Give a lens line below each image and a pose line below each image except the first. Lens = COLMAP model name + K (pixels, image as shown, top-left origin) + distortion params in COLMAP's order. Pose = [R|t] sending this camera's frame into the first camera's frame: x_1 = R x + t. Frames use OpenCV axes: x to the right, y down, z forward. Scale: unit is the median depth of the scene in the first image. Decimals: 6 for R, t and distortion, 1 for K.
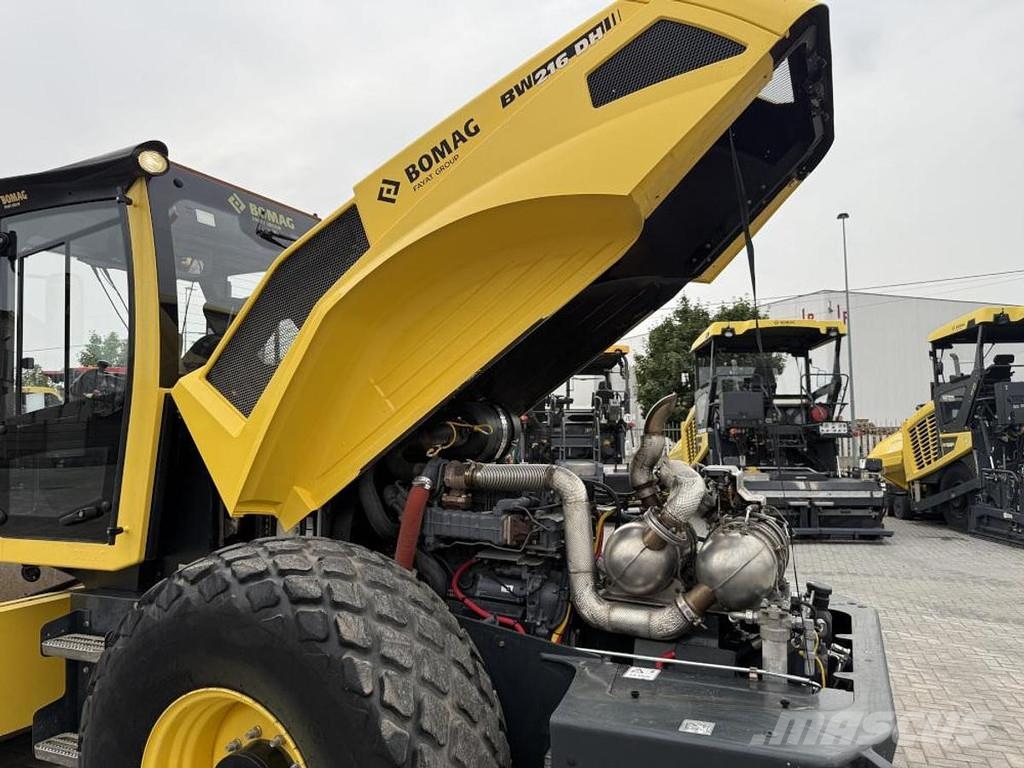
lens RADIAL K [[719.4, 0, 502.0], [0, 719.4, 385.9], [0, 0, 1]] dist [0.065427, -0.102413]
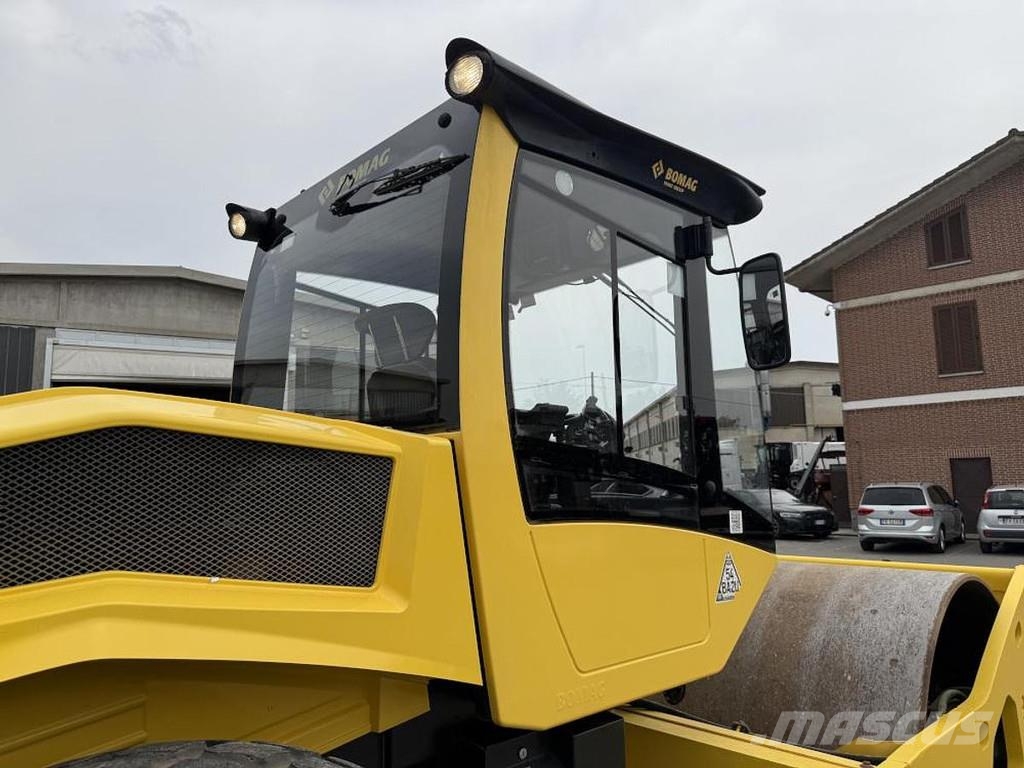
lens RADIAL K [[719.4, 0, 502.0], [0, 719.4, 385.9], [0, 0, 1]] dist [0.065427, -0.102413]
pose [[-0.369524, -0.100051, -0.923819, 0.247522], [0.080571, 0.986992, -0.139121, 0.064005], [0.925722, -0.125842, -0.356656, 1.500145]]
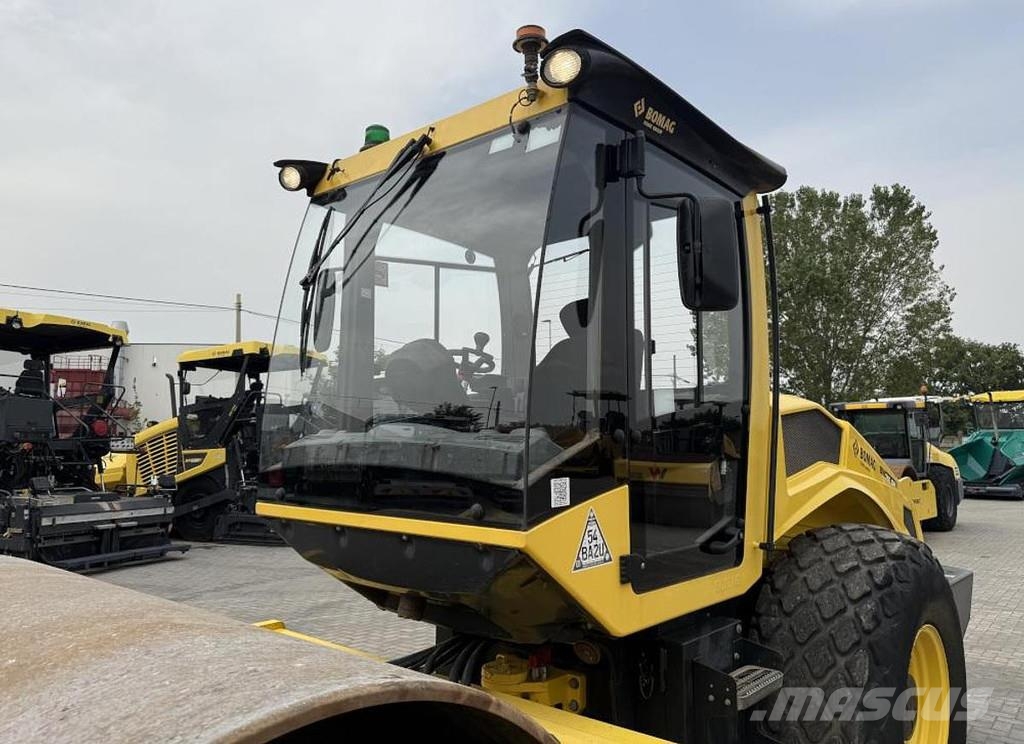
lens RADIAL K [[755.5, 0, 513.0], [0, 755.5, 368.3], [0, 0, 1]] dist [0.143406, -0.260908]
pose [[0.297888, 0.106796, 0.948608, -1.453836], [-0.068036, 0.993570, -0.090493, 0.071356], [-0.952173, -0.037582, 0.303238, 0.912567]]
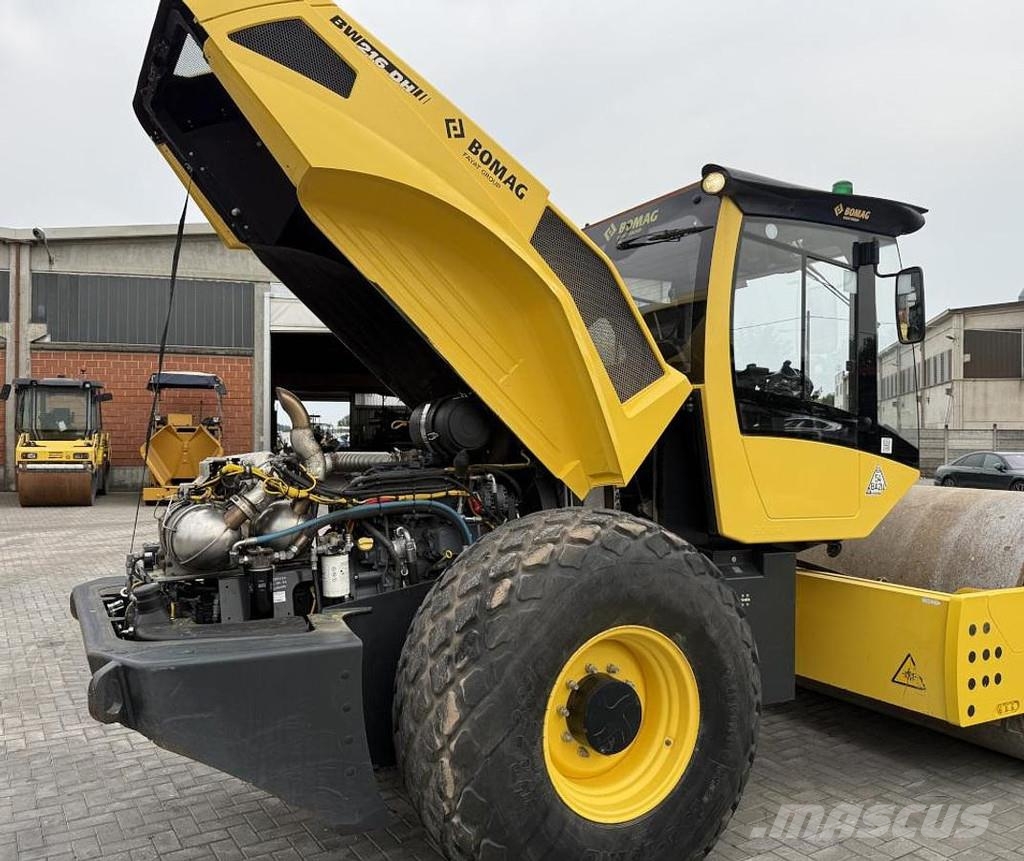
lens RADIAL K [[806.0, 0, 450.2], [0, 806.0, 430.0], [0, 0, 1]] dist [0.048266, -0.077734]
pose [[-0.618244, 0.002828, -0.785981, 0.878473], [0.046983, 0.998338, -0.033364, 0.106416], [0.784581, -0.057555, -0.617350, 1.693897]]
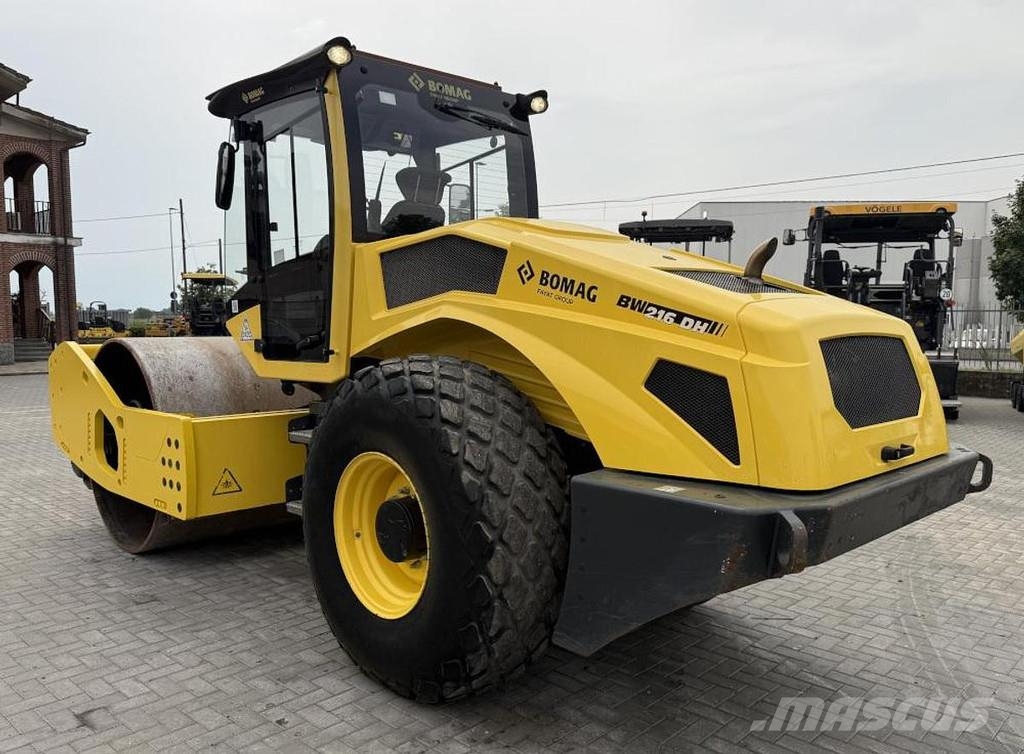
lens RADIAL K [[811.7, 0, 513.9], [0, 811.7, 399.5], [0, 0, 1]] dist [0.113226, -0.187283]
pose [[0.928364, 0.050988, -0.368157, 0.309234], [0.008616, 0.987327, 0.158466, 0.045495], [0.371571, -0.150286, 0.916160, -0.238000]]
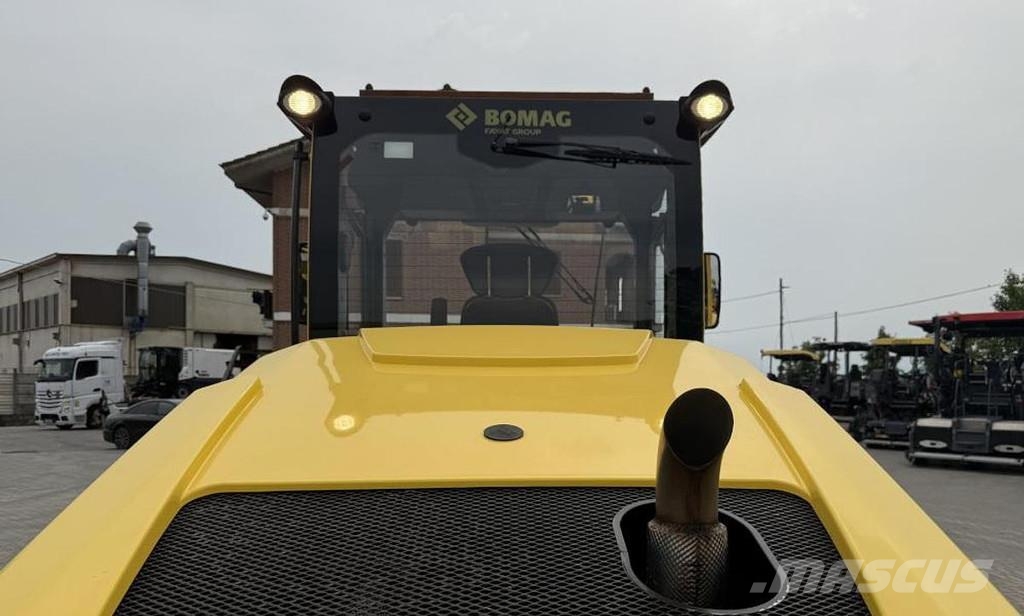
lens RADIAL K [[794.5, 0, 551.8], [0, 794.5, 387.9], [0, 0, 1]] dist [0.000356, -0.007770]
pose [[0.468846, 0.019931, -0.883055, 0.432993], [0.043466, 0.998014, 0.045604, -0.006868], [0.882210, -0.059764, 0.467049, 0.730465]]
